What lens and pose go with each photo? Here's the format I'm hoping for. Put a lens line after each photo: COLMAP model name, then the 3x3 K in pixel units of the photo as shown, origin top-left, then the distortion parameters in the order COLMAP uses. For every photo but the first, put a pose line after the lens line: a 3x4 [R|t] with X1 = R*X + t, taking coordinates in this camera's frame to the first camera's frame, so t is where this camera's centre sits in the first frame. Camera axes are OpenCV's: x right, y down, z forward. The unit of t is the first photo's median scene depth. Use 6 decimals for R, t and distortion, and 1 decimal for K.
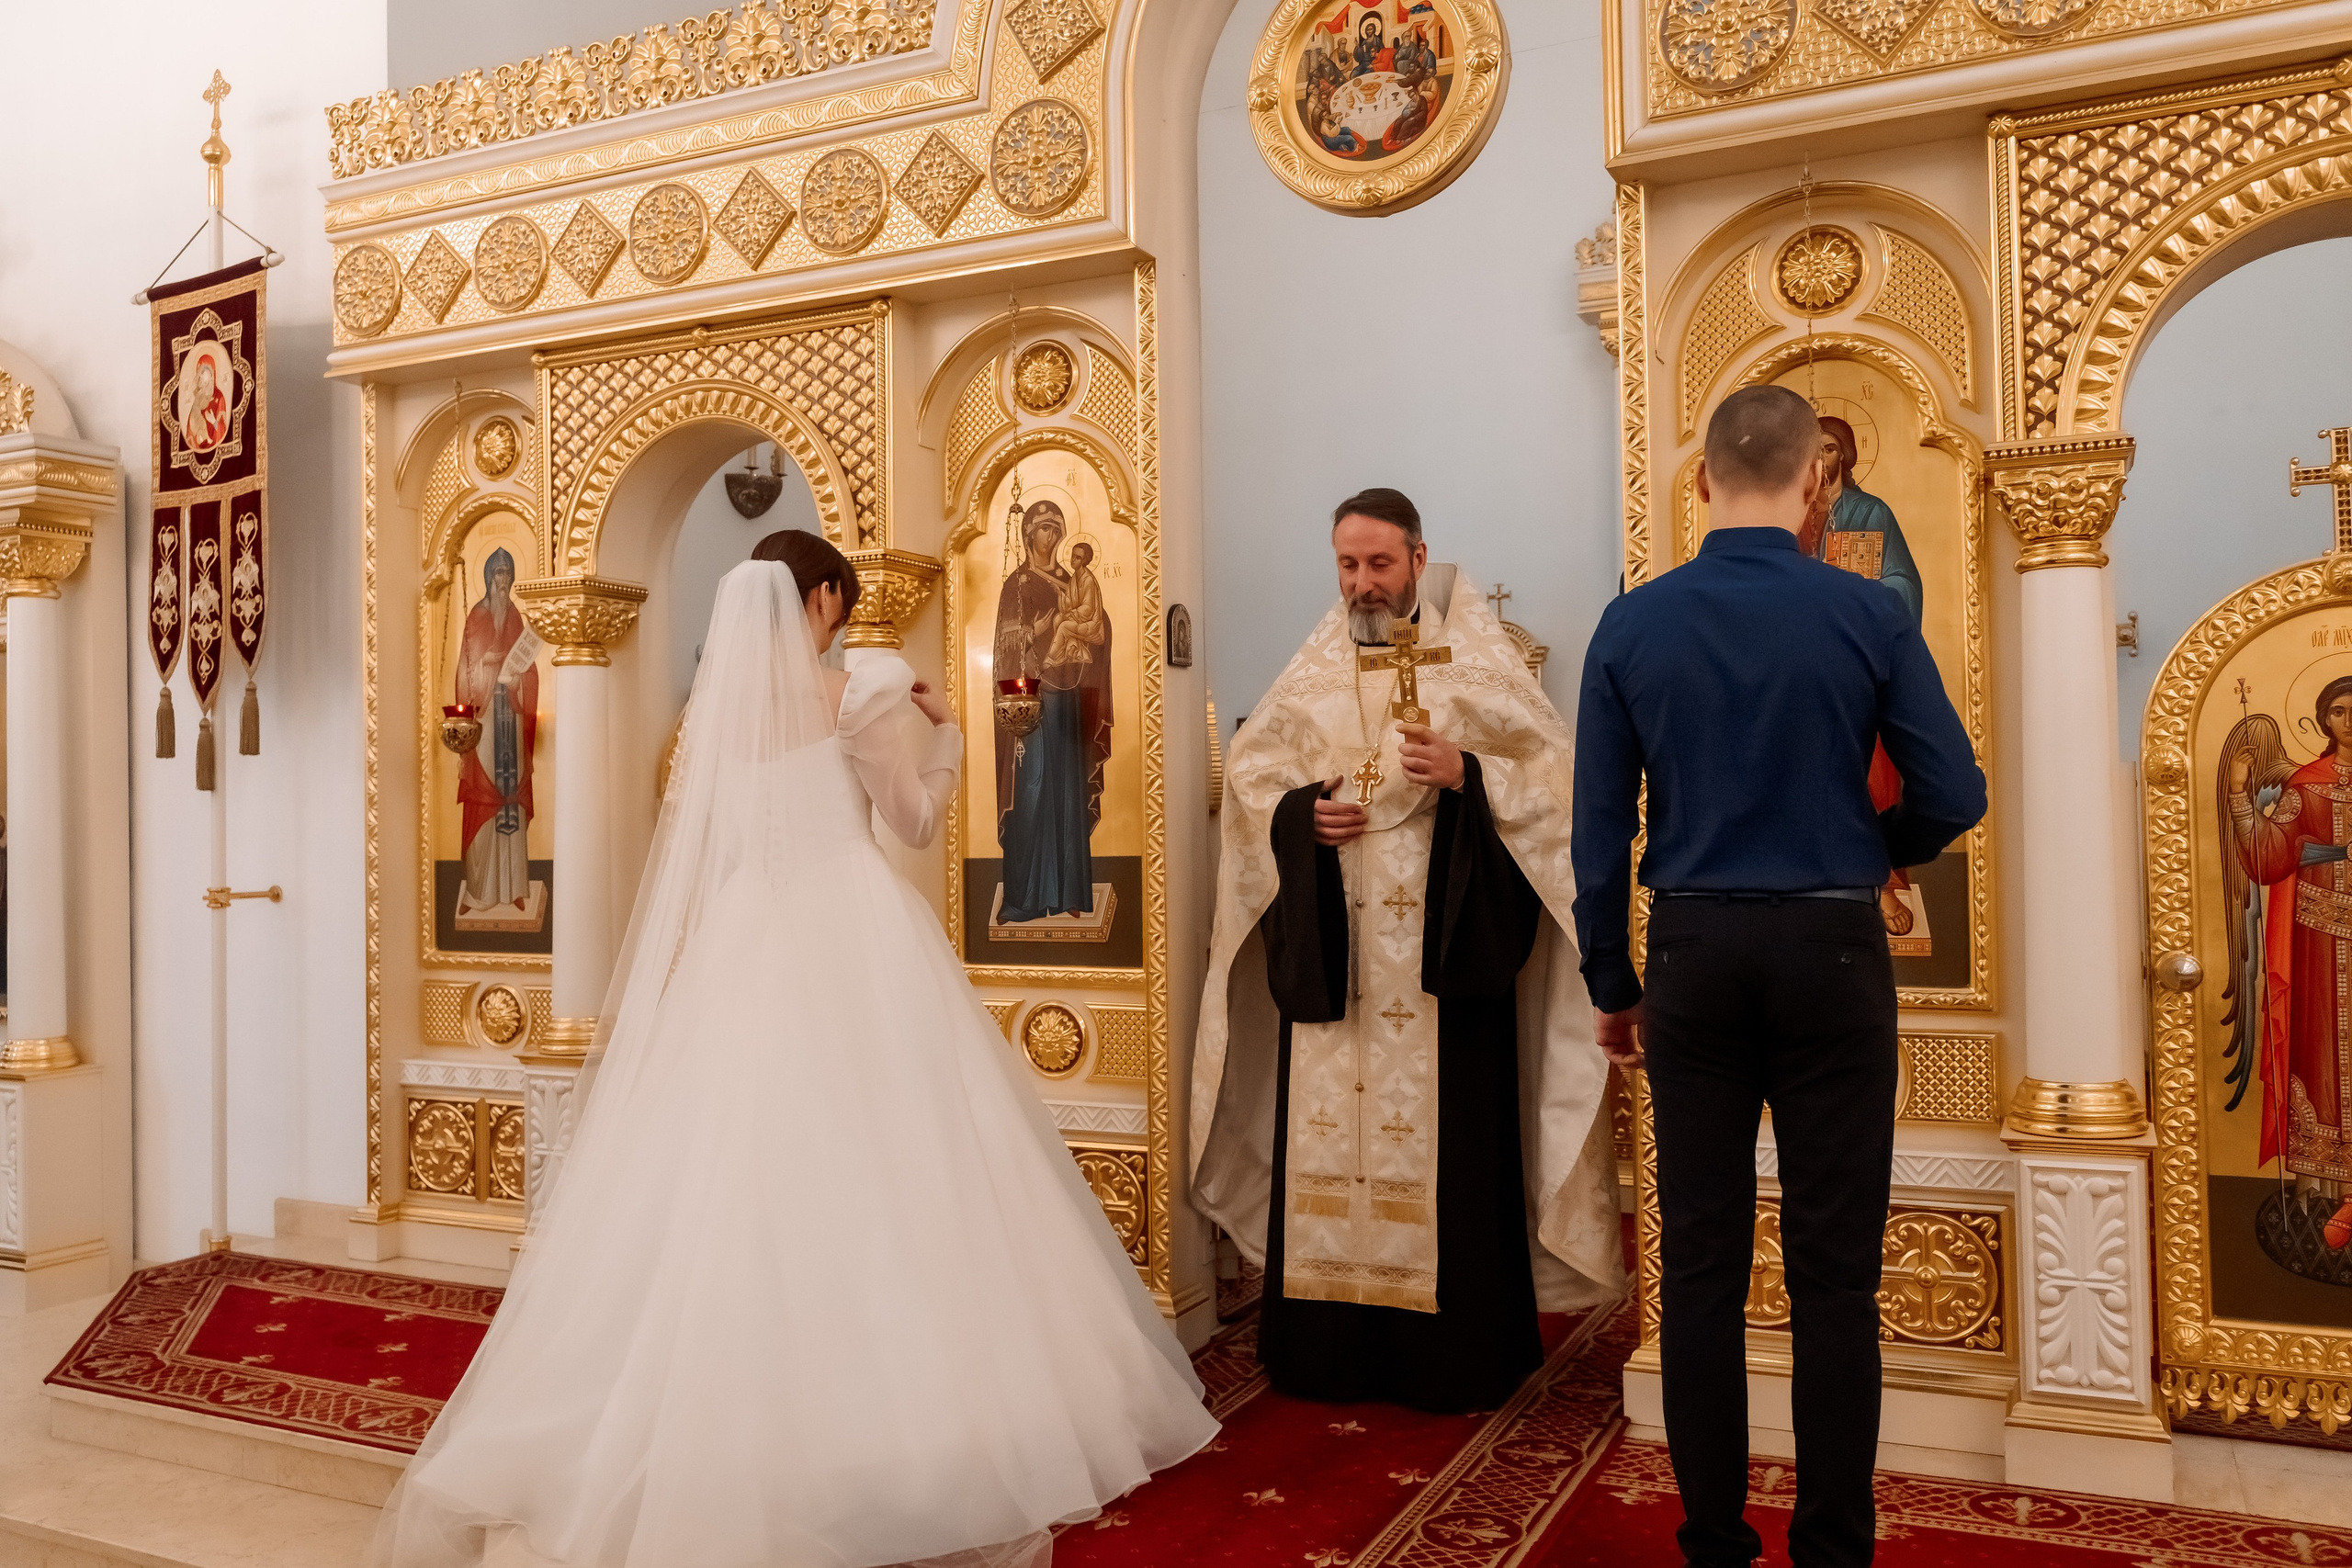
lens RADIAL K [[1843.5, 0, 1177.1], [0, 1843.5, 796.1], [0, 0, 1]] dist [-0.000504, -0.003793]
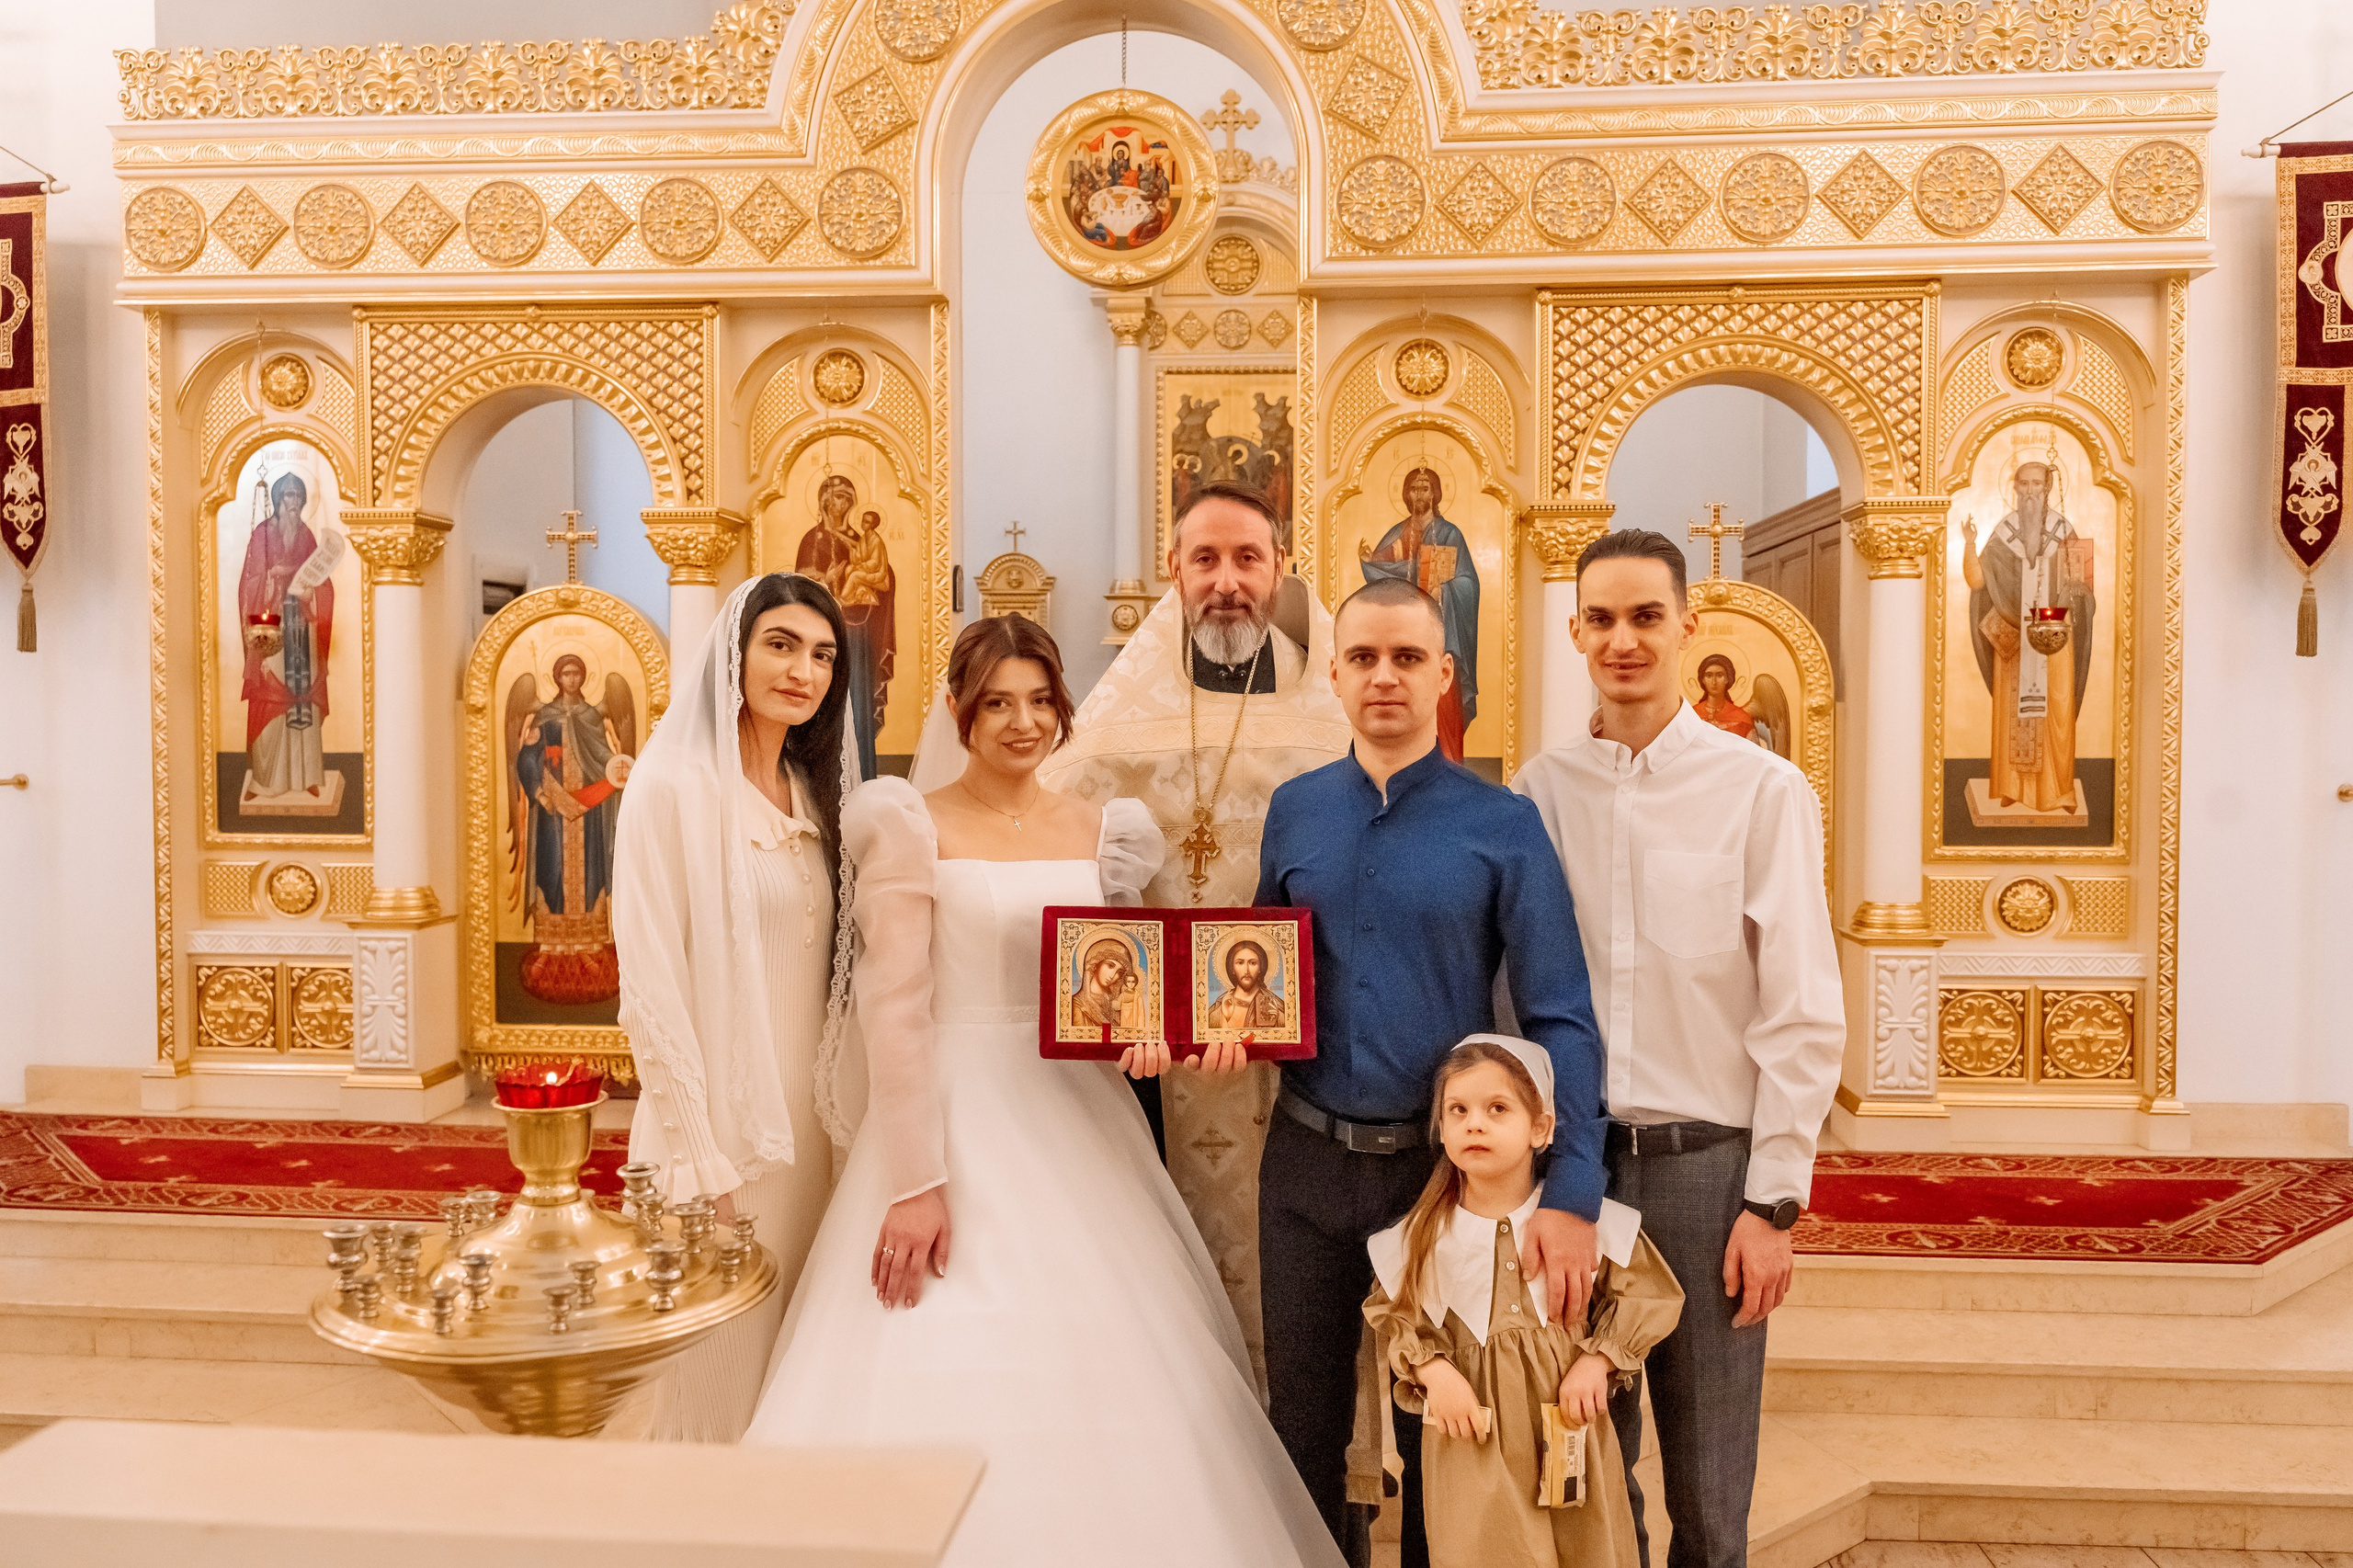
lens RADIAL K [[1844.4, 0, 1177.6], [0, 1844.4, 796.1], [0, 0, 1]] dist [-0.000504, -0.003793]
pose [[0.931668, -0.000235, 0.363311, -0.315689], [-0.020959, 0.998300, 0.054392, -0.012855], [-0.362706, -0.058290, 0.930079, -0.284926]]
